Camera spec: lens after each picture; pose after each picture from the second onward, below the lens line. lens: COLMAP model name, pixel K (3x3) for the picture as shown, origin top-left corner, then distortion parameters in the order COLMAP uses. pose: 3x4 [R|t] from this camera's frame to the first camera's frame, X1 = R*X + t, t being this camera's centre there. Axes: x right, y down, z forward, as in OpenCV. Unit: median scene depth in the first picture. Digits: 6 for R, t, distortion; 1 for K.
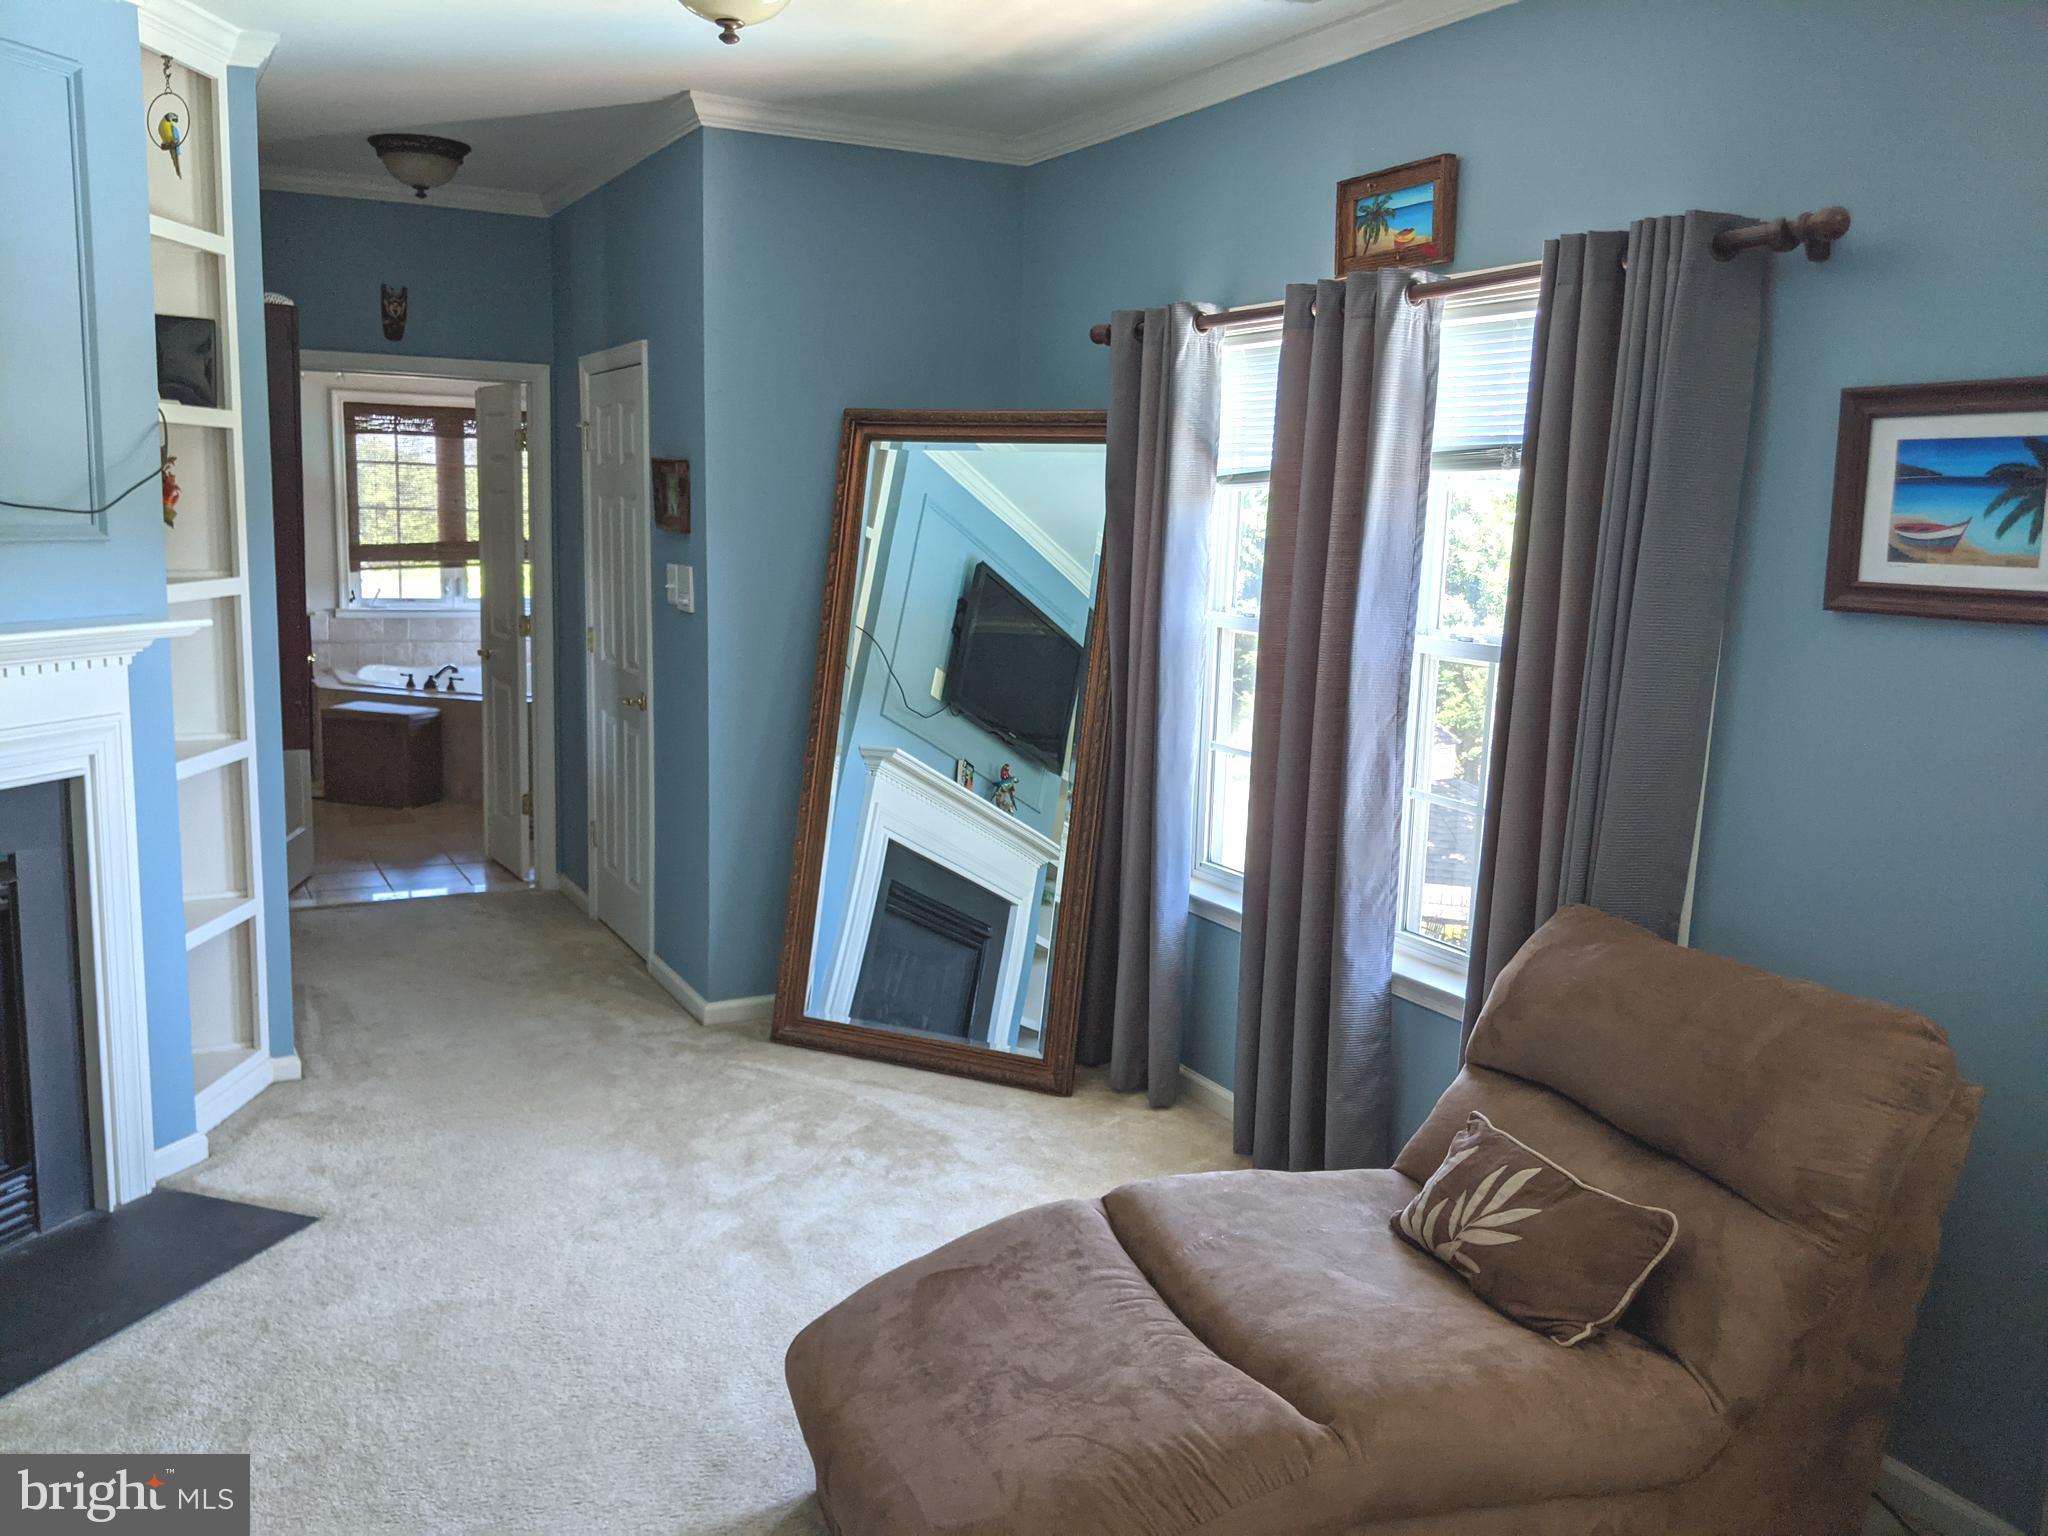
lens RADIAL K [[1648.3, 0, 1017.0], [0, 1648.3, 771.4], [0, 0, 1]] dist [0.026824, -0.060599]
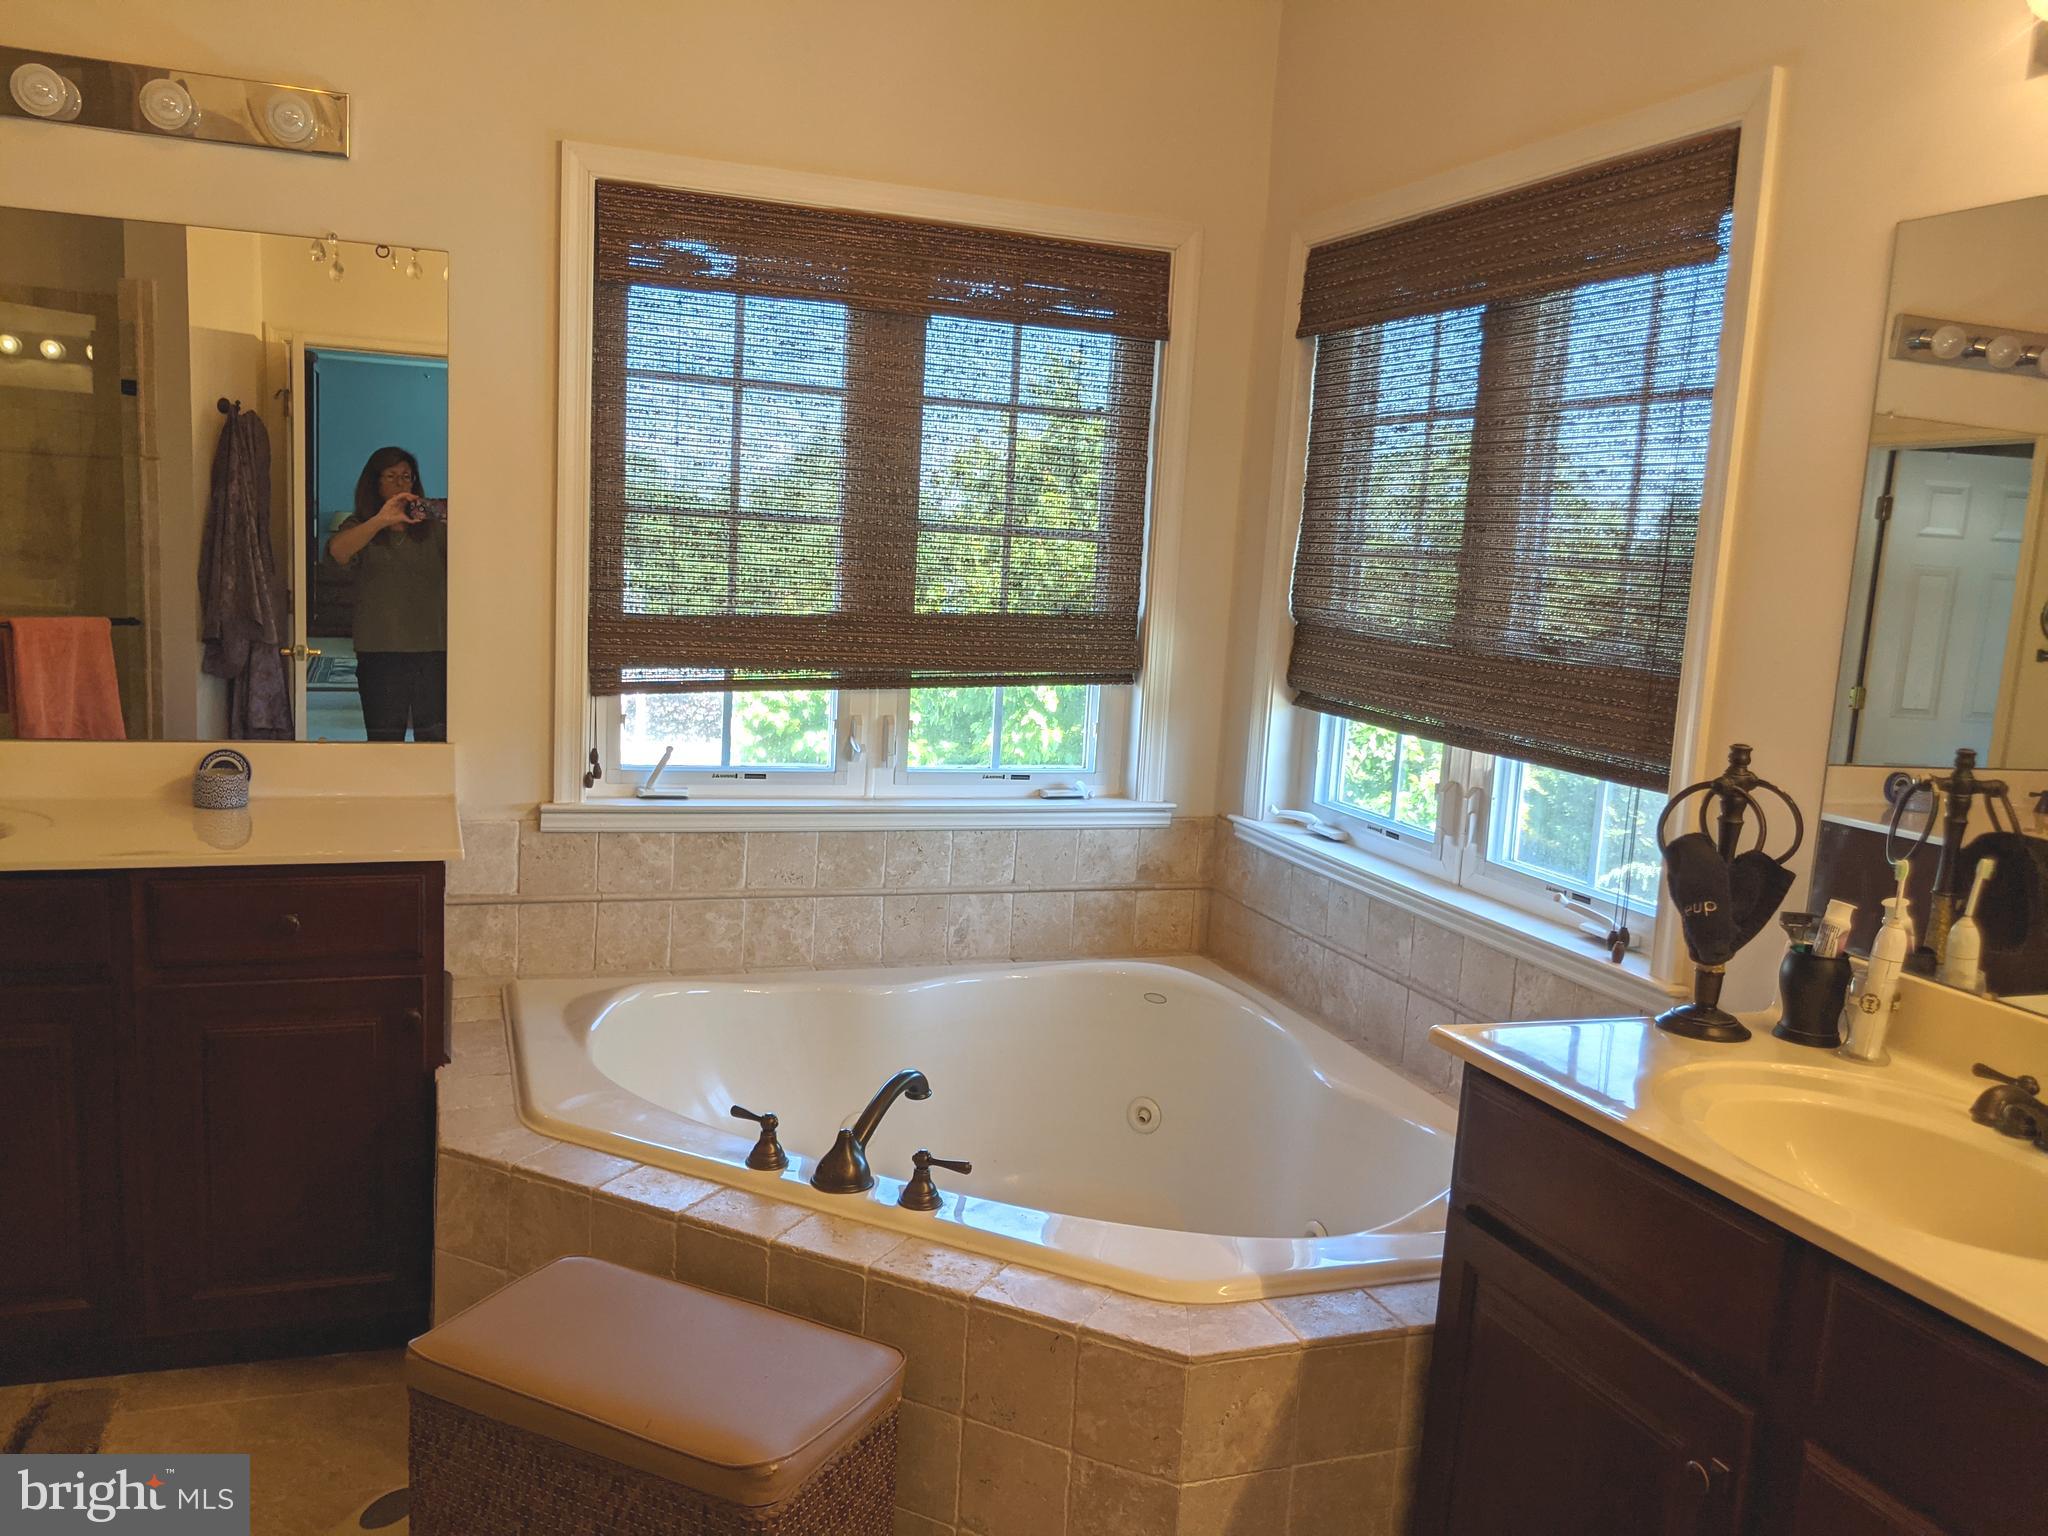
lens RADIAL K [[1648.3, 0, 1025.3], [0, 1648.3, 768.5], [0, 0, 1]] dist [0.026824, -0.060599]
pose [[0.988561, 0.041345, -0.145047, -0.587231], [-0.046871, 0.998291, -0.034892, -0.216944], [0.143357, 0.041291, 0.988809, 1.500602]]
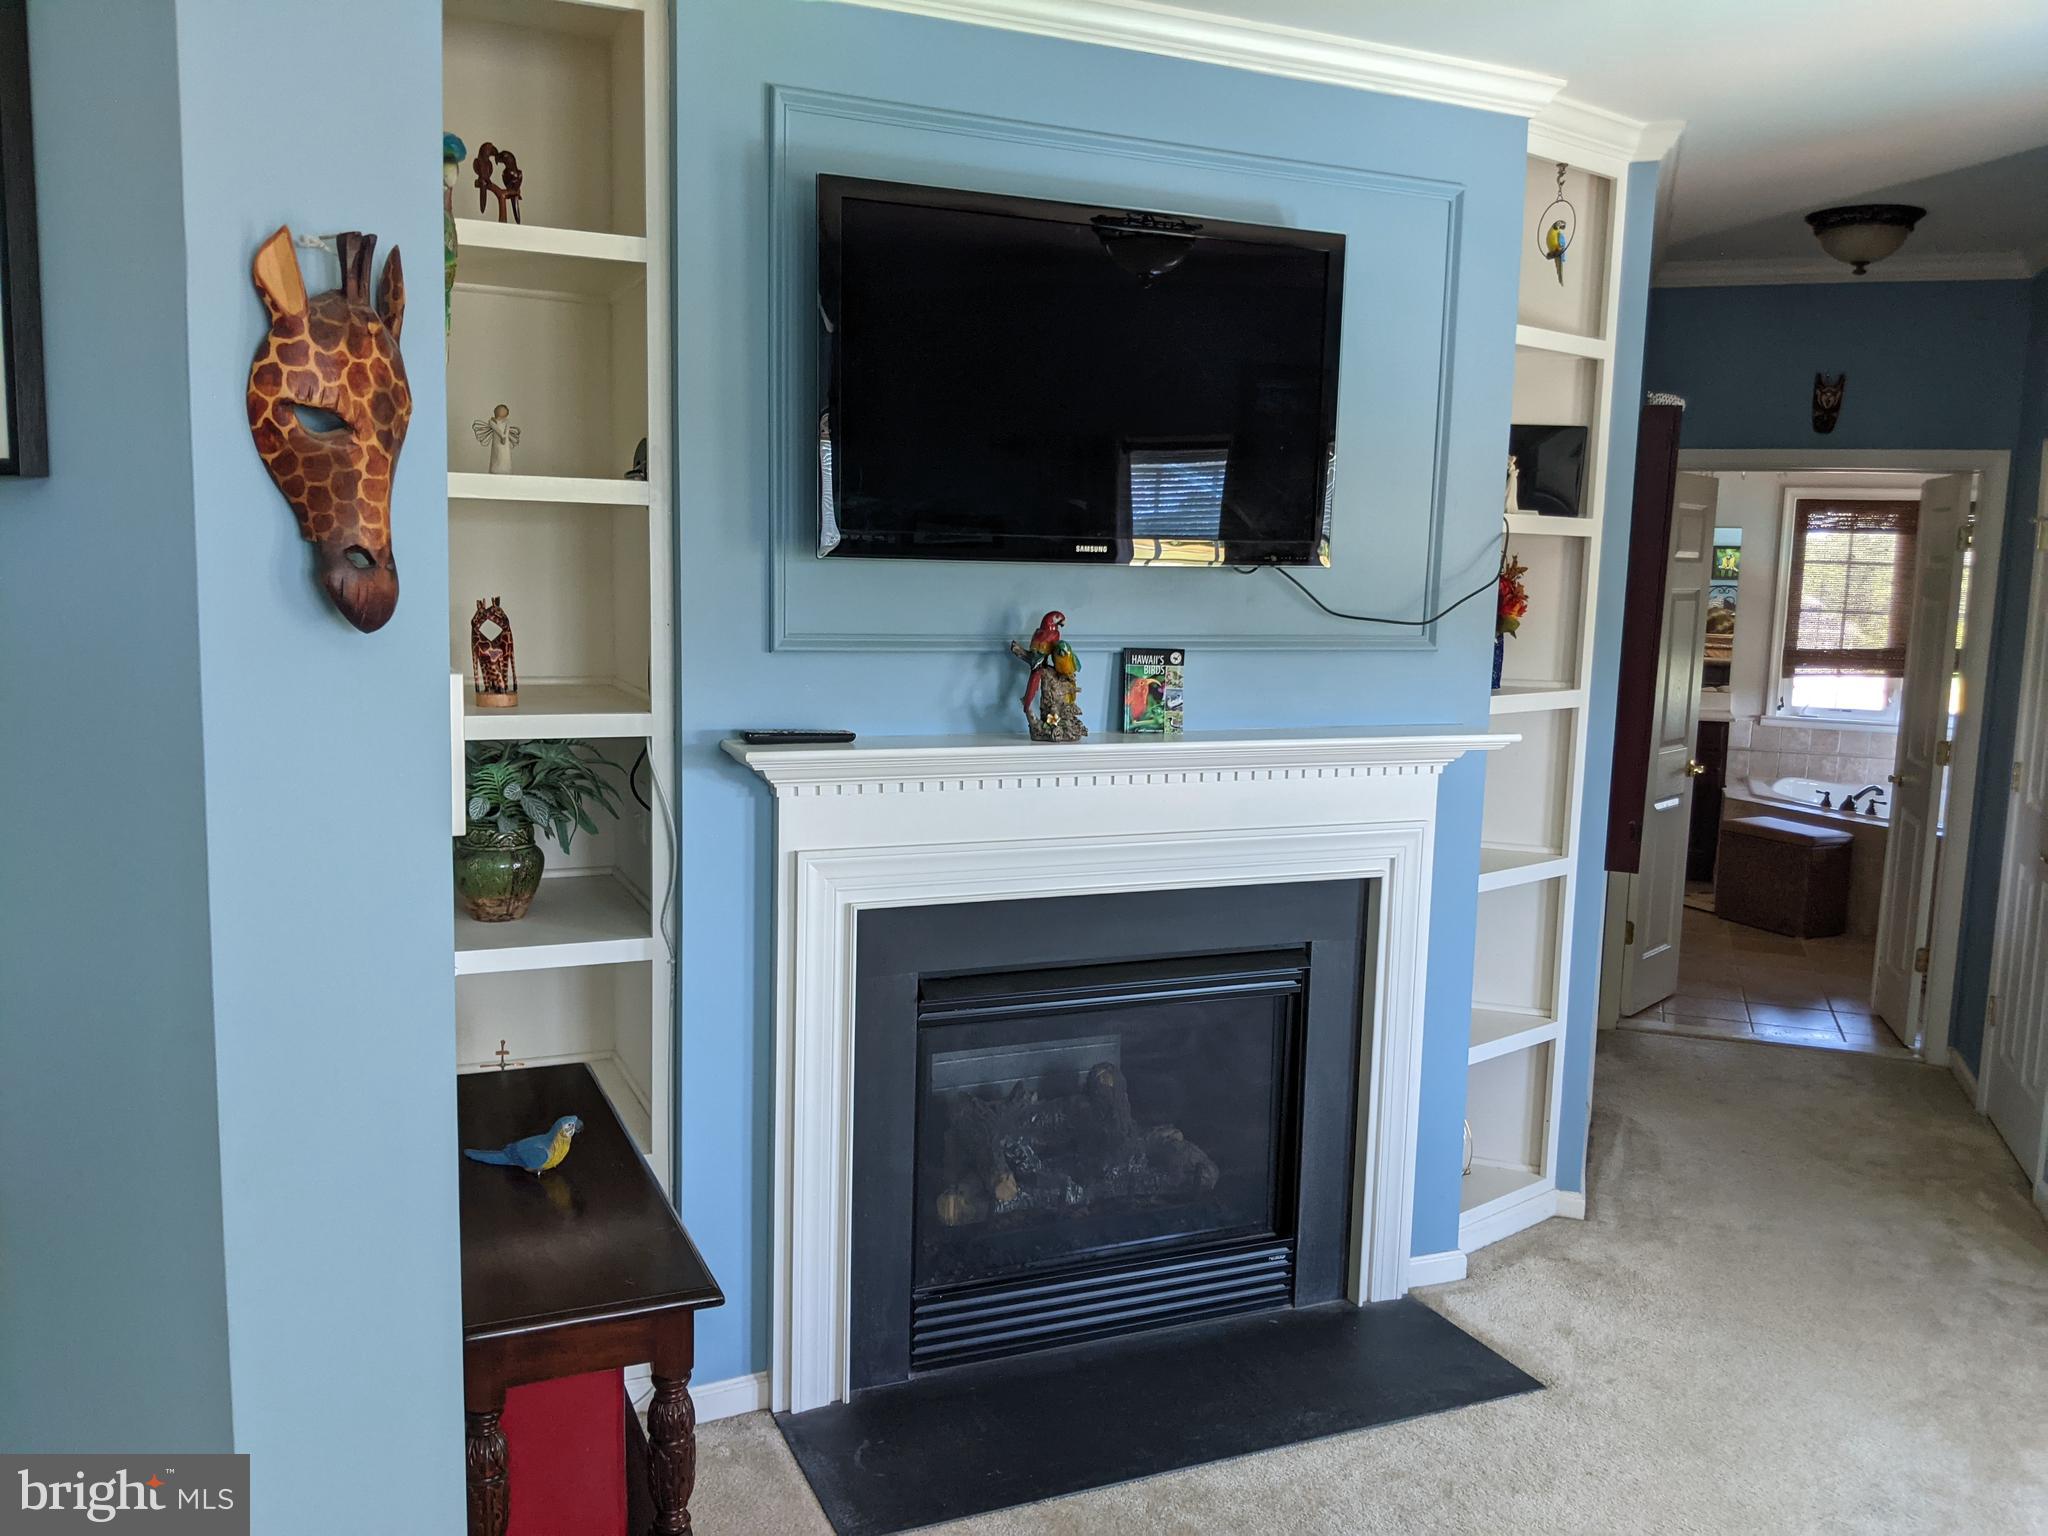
lens RADIAL K [[1648.3, 0, 1019.9], [0, 1648.3, 774.1], [0, 0, 1]] dist [0.026824, -0.060599]
pose [[0.663408, 0.086739, -0.743213, 0.032422], [-0.127248, 0.991869, 0.002175, -0.027682], [0.737358, 0.093129, 0.669051, 0.113337]]
